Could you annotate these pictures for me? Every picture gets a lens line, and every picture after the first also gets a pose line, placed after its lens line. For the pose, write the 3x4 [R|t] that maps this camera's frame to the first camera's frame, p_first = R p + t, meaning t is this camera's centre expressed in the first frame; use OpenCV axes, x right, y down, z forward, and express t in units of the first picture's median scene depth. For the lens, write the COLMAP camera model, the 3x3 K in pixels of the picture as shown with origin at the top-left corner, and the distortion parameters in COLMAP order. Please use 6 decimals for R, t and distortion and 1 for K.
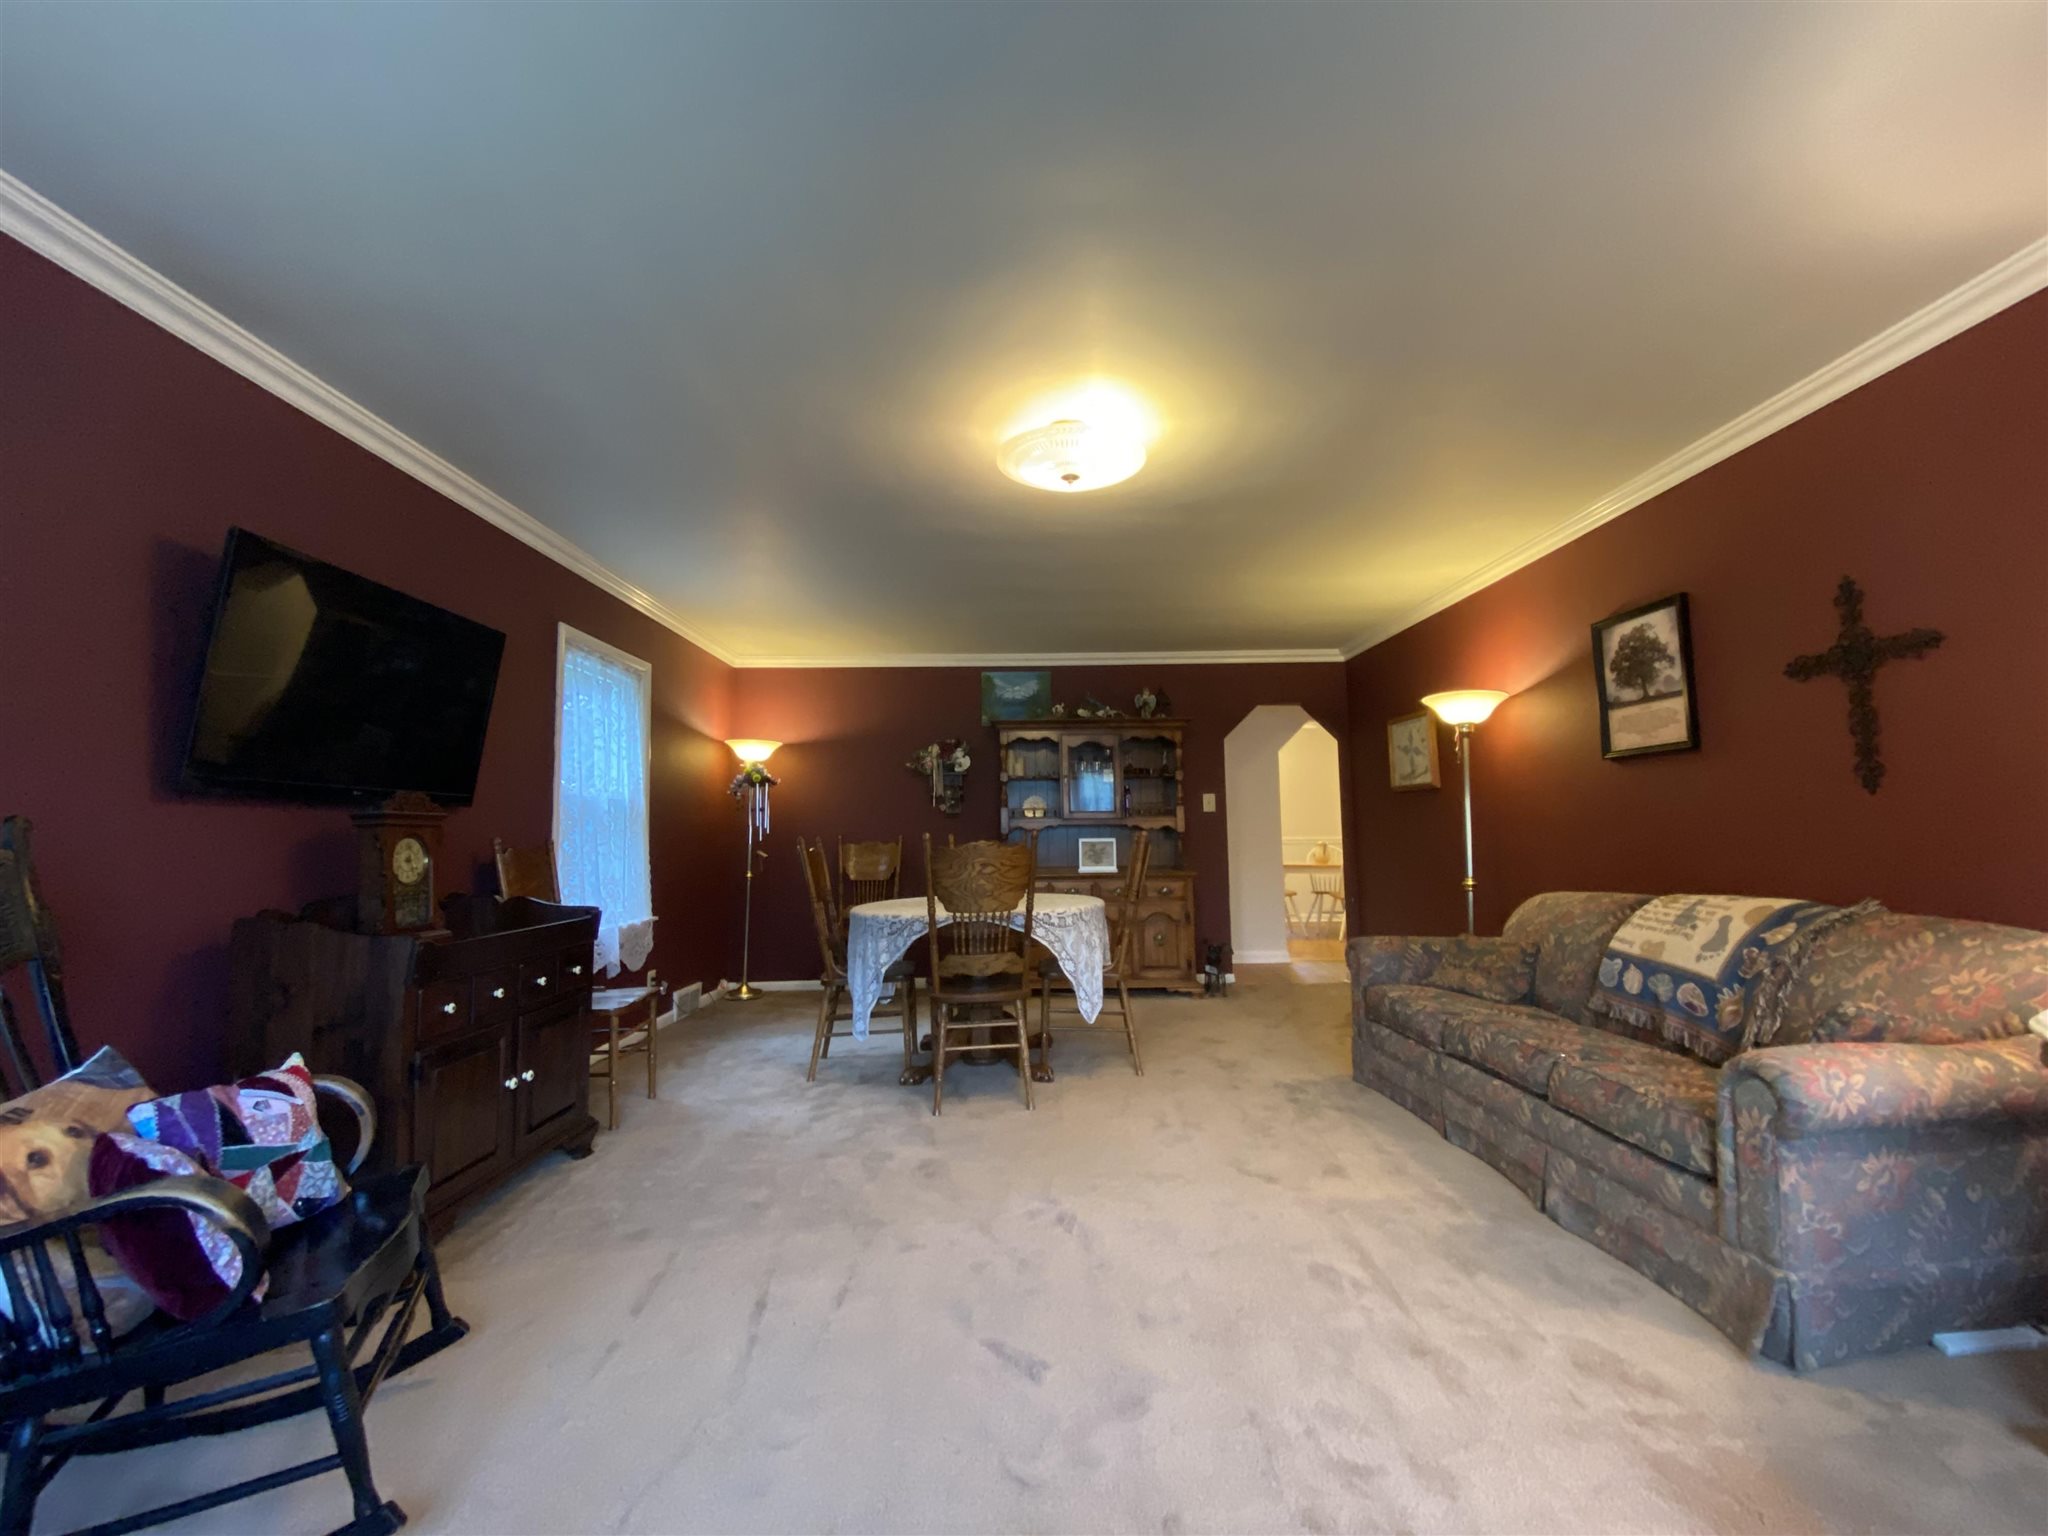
lens RADIAL K [[837.0, 0, 1024.0], [0, 837.0, 768.0], [0, 0, 1]] dist [0.034210, -0.025832]
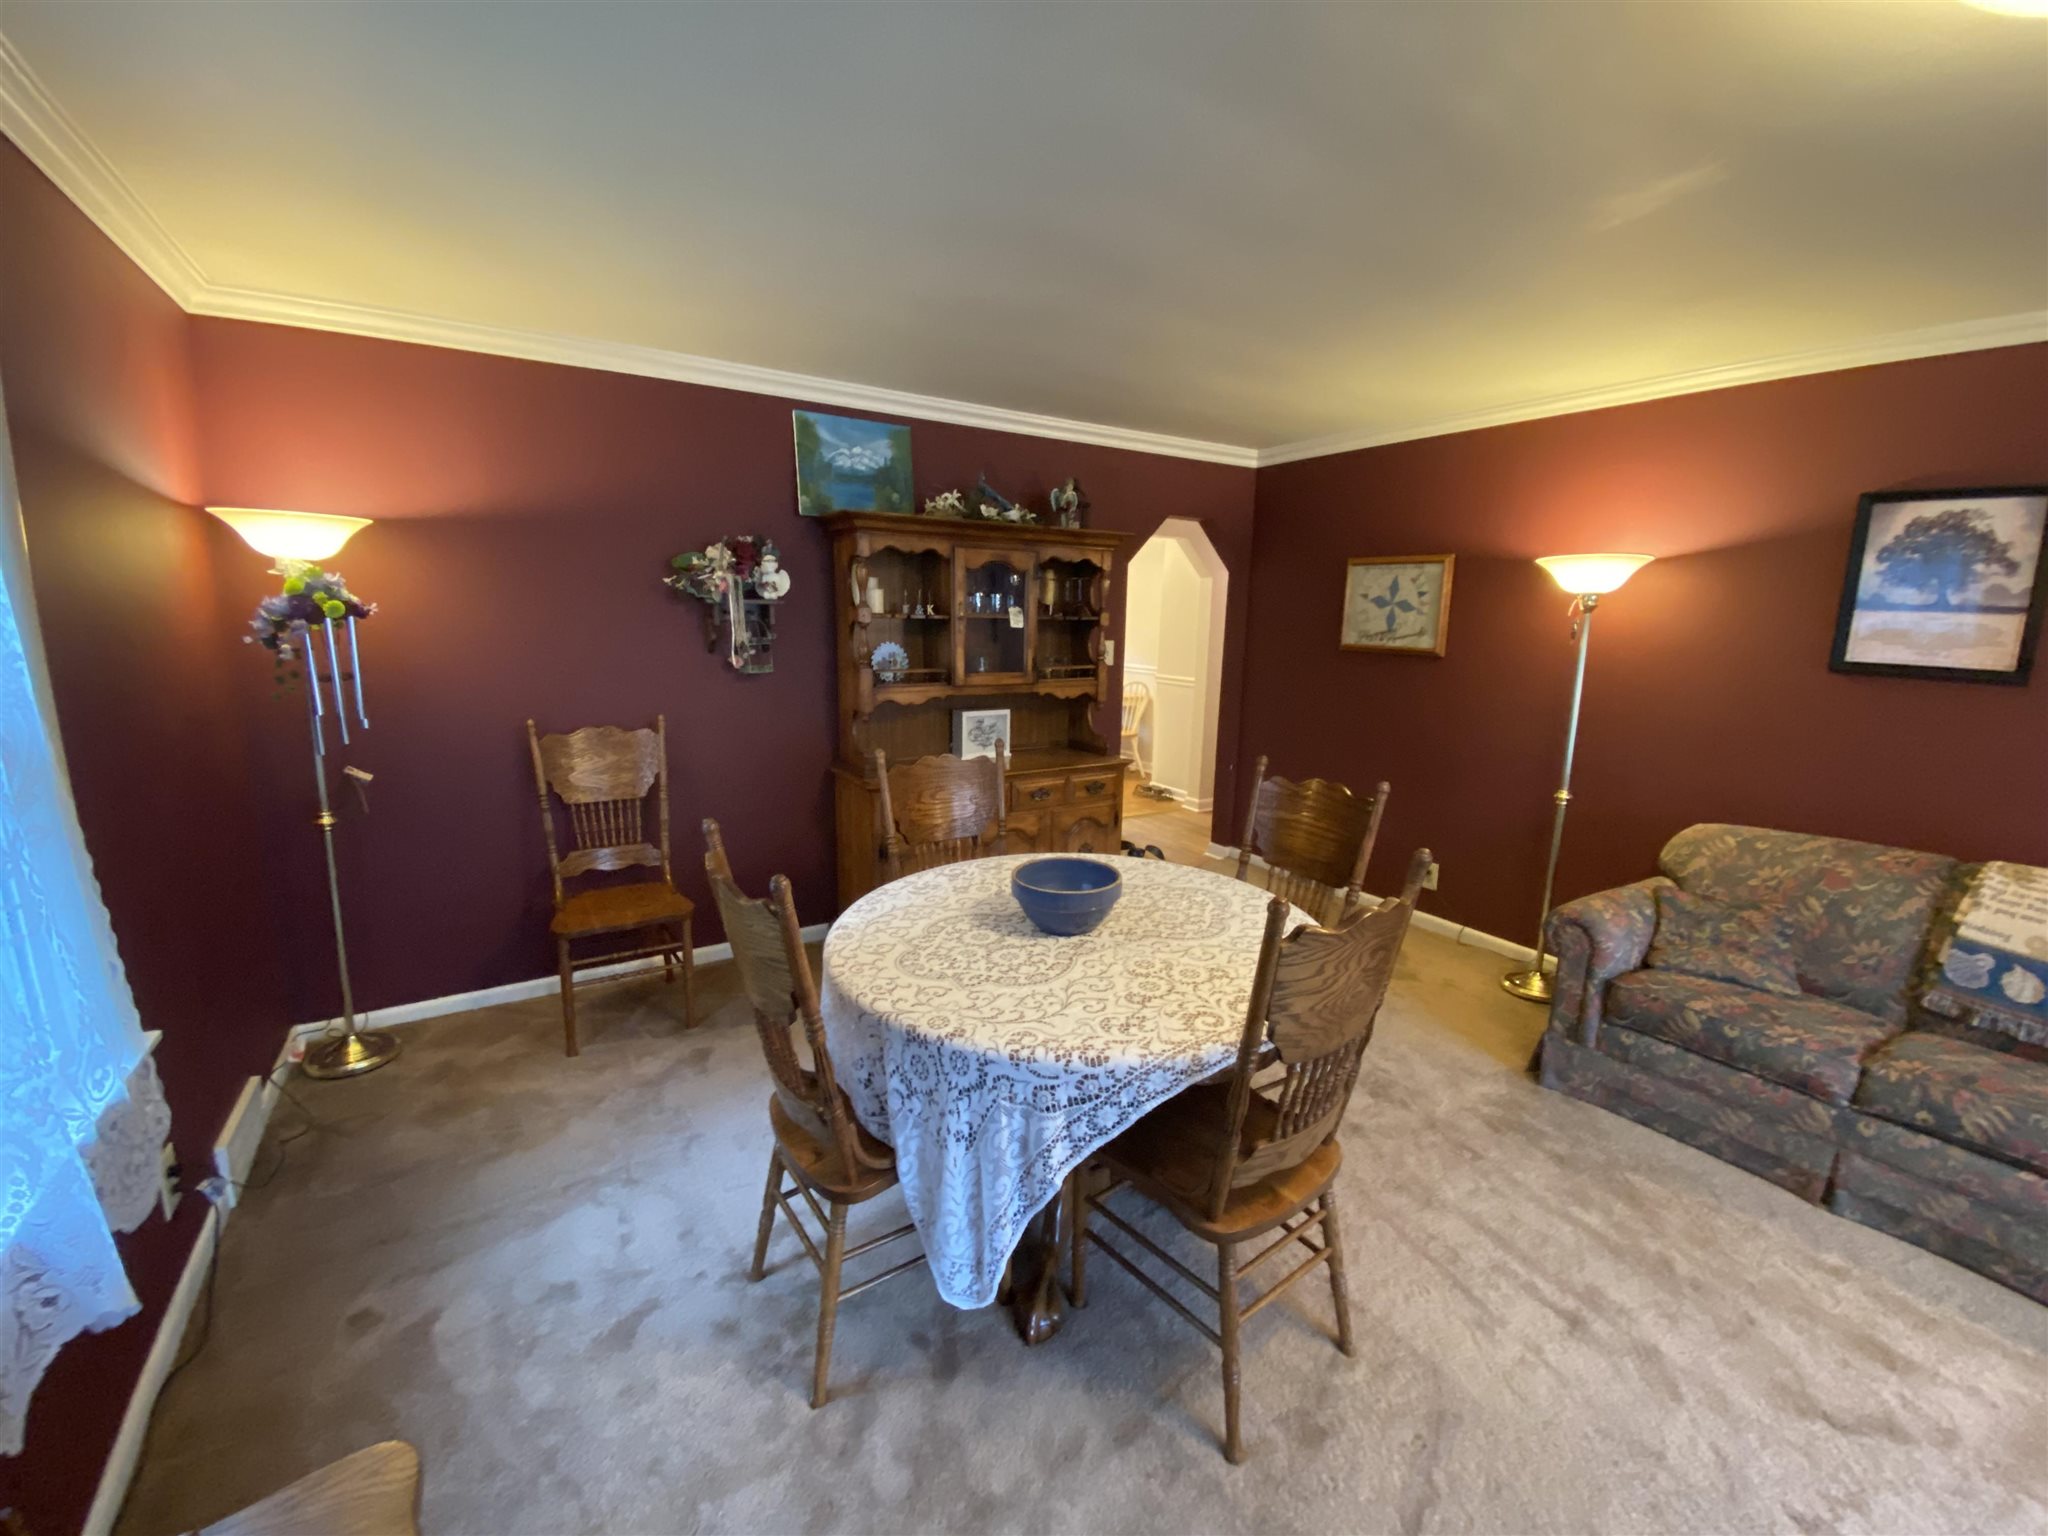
lens RADIAL K [[837.0, 0, 1024.0], [0, 837.0, 768.0], [0, 0, 1]] dist [0.034210, -0.025832]
pose [[0.848452, -0.070803, 0.524515, -0.267359], [-0.072887, 0.965939, 0.248293, -0.043011], [-0.524229, -0.248895, 0.814392, 0.486159]]
